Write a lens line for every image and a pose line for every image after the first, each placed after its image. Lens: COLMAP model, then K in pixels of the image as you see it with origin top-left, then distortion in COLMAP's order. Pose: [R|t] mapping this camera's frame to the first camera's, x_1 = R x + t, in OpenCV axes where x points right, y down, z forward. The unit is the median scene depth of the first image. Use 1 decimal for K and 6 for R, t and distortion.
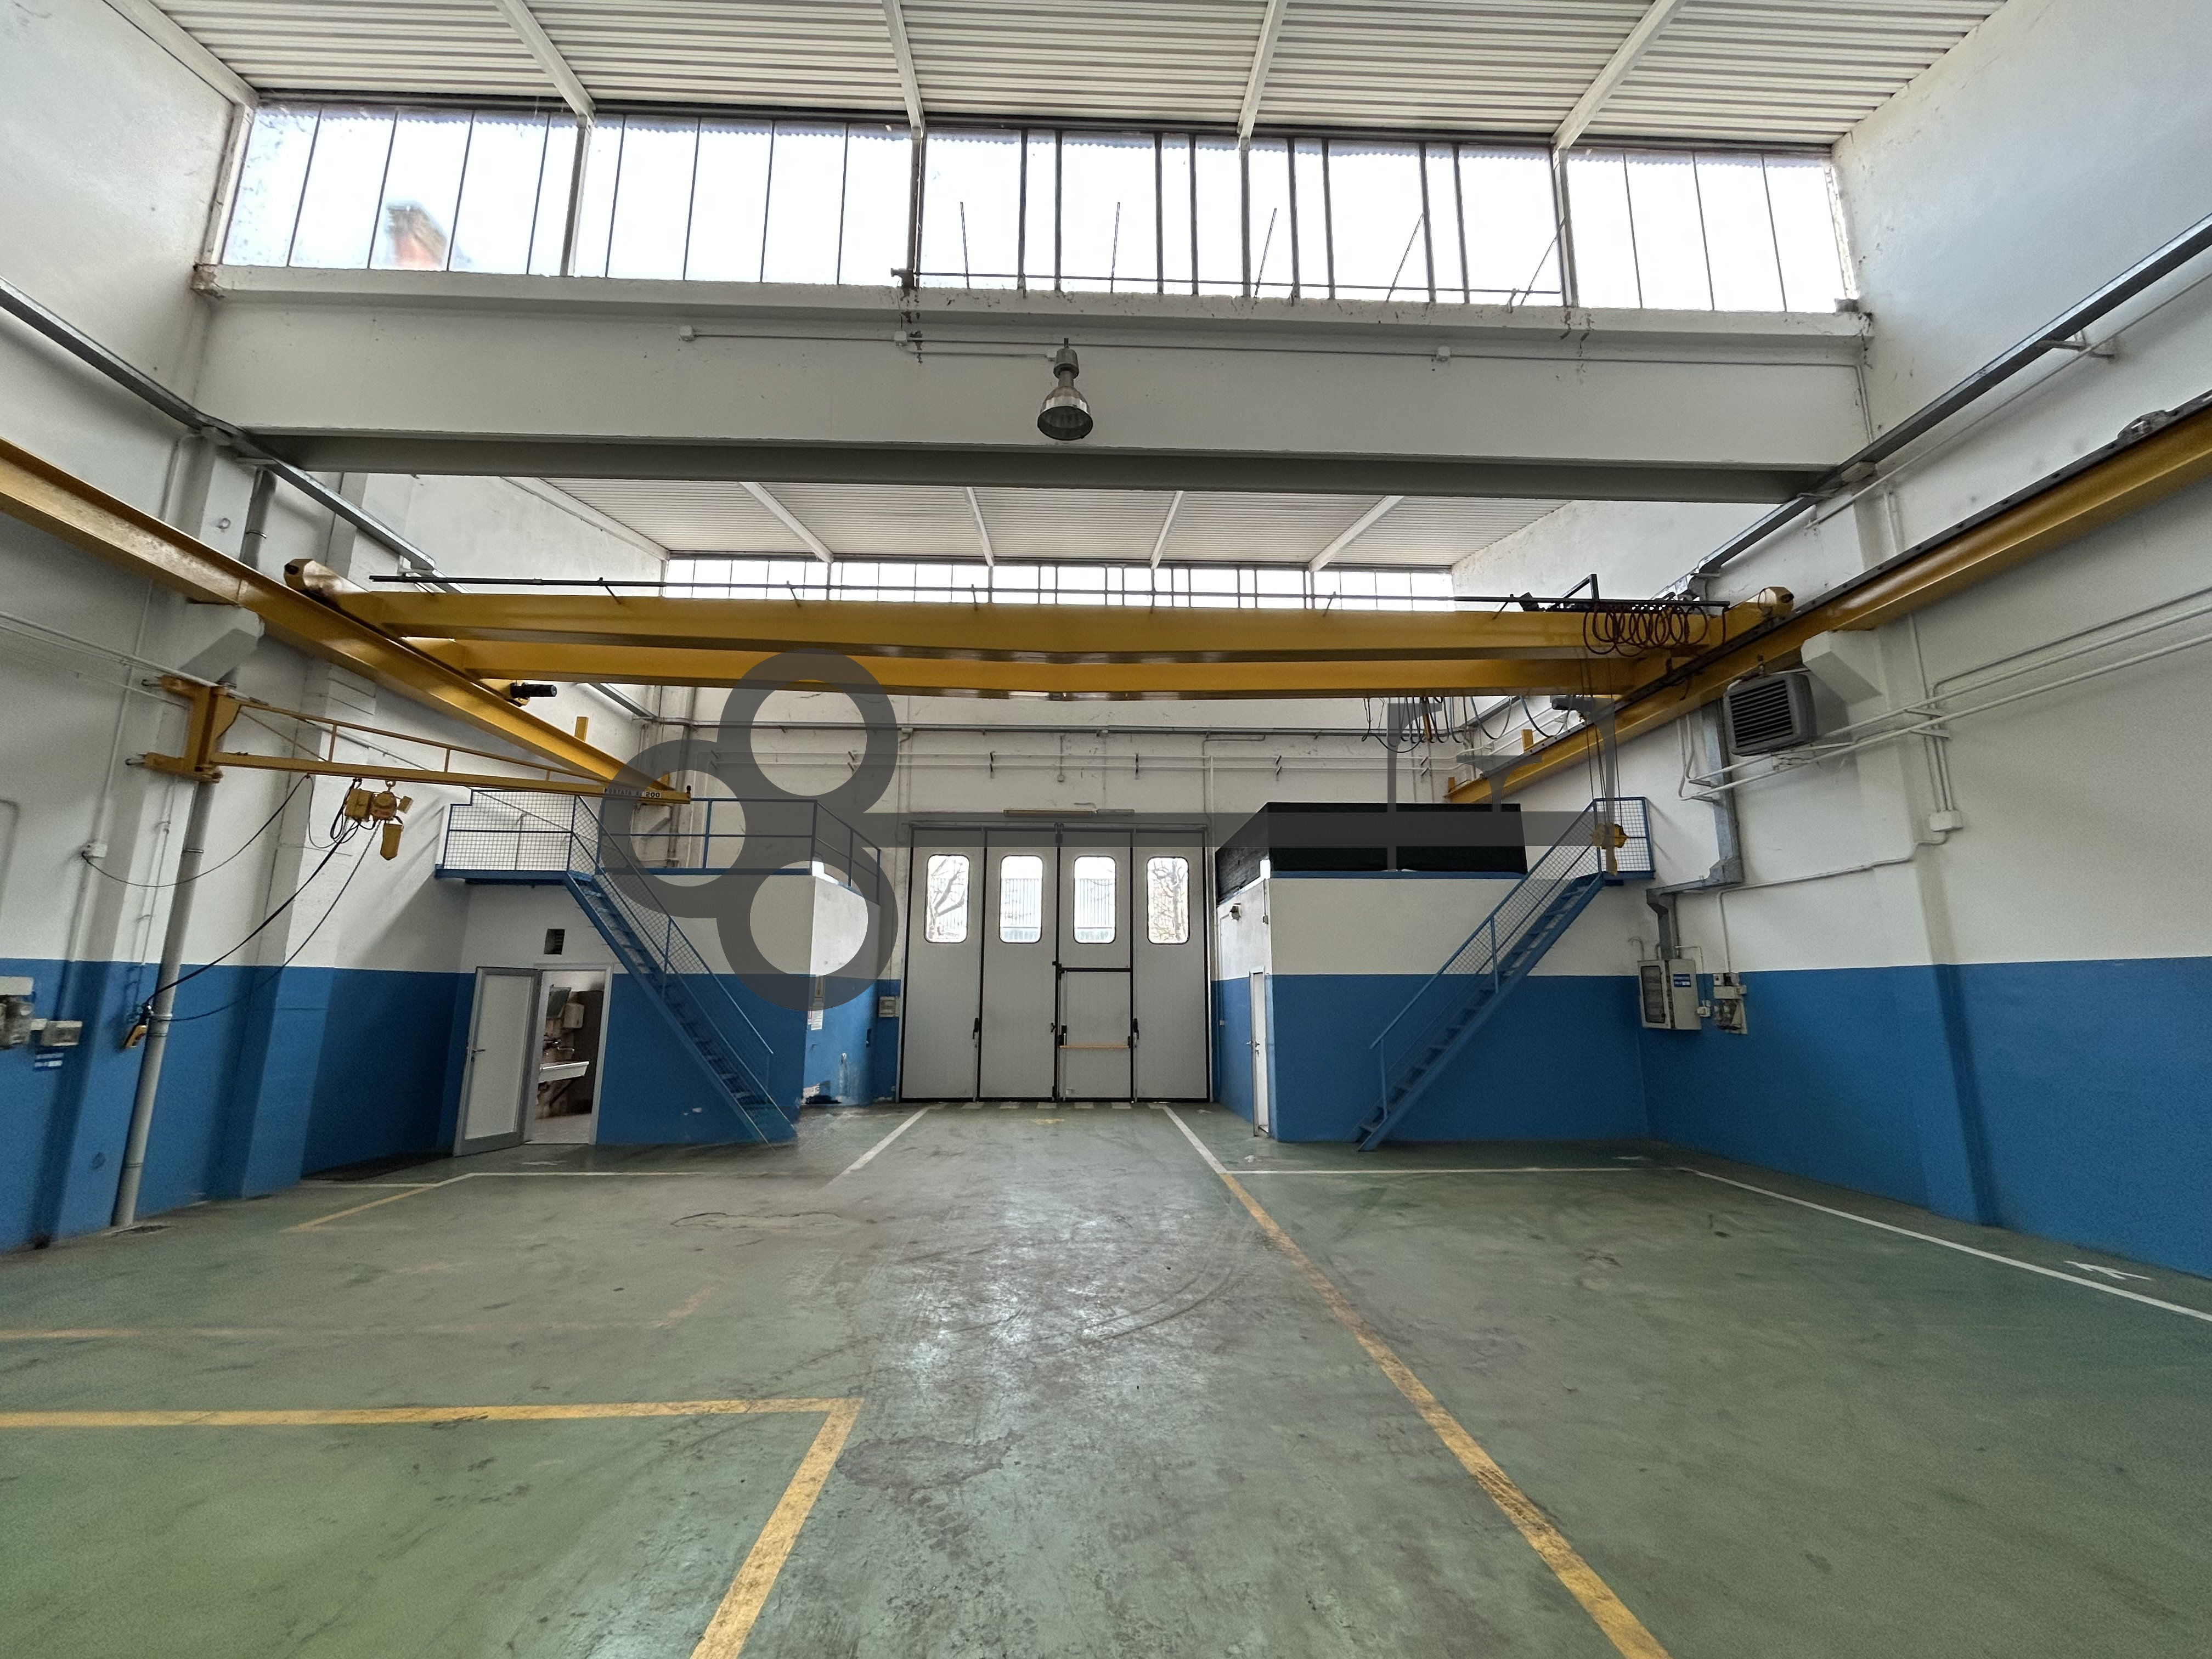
lens RADIAL K [[893.1, 0, 1114.3], [0, 893.1, 841.6], [0, 0, 1]] dist [0.001628, 0.000067]
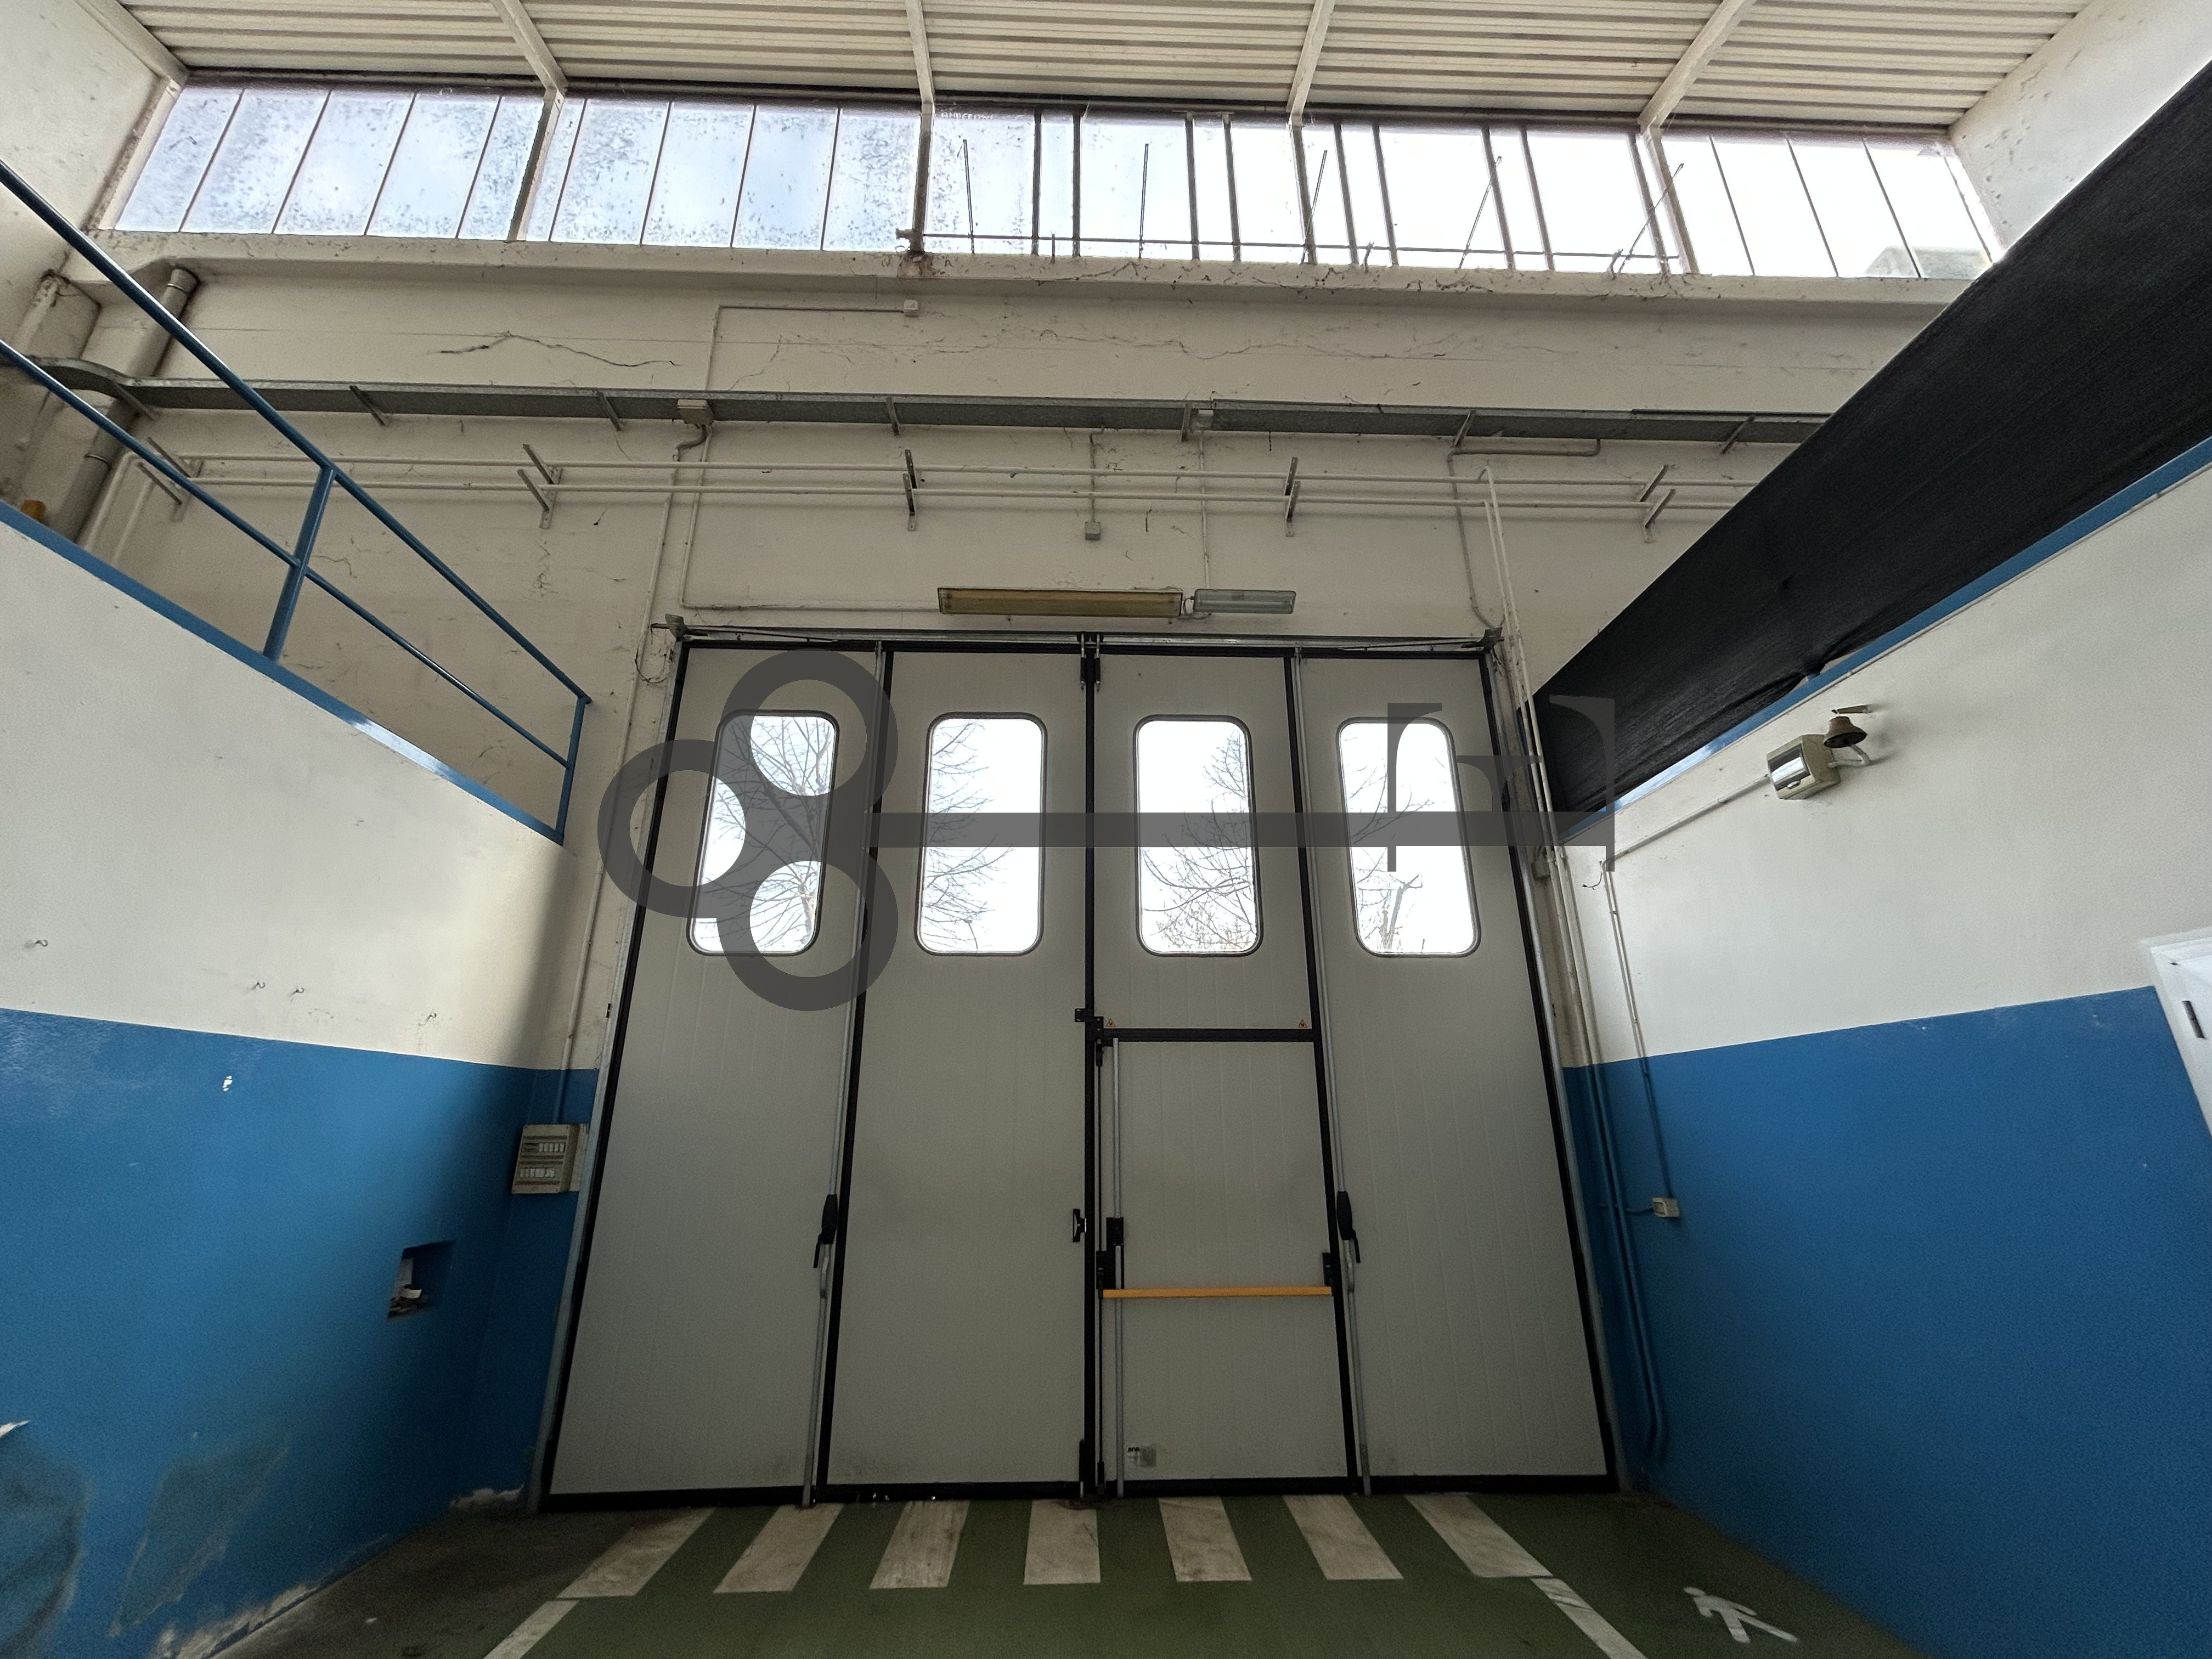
lens RADIAL K [[893.1, 0, 1104.6], [0, 893.1, 821.7], [0, 0, 1]] dist [0.001628, 0.000067]
pose [[0.999290, -0.016653, -0.033793, -0.017418], [0.011255, 0.988001, -0.154037, 0.043934], [0.035953, 0.153547, 0.987487, 0.248207]]
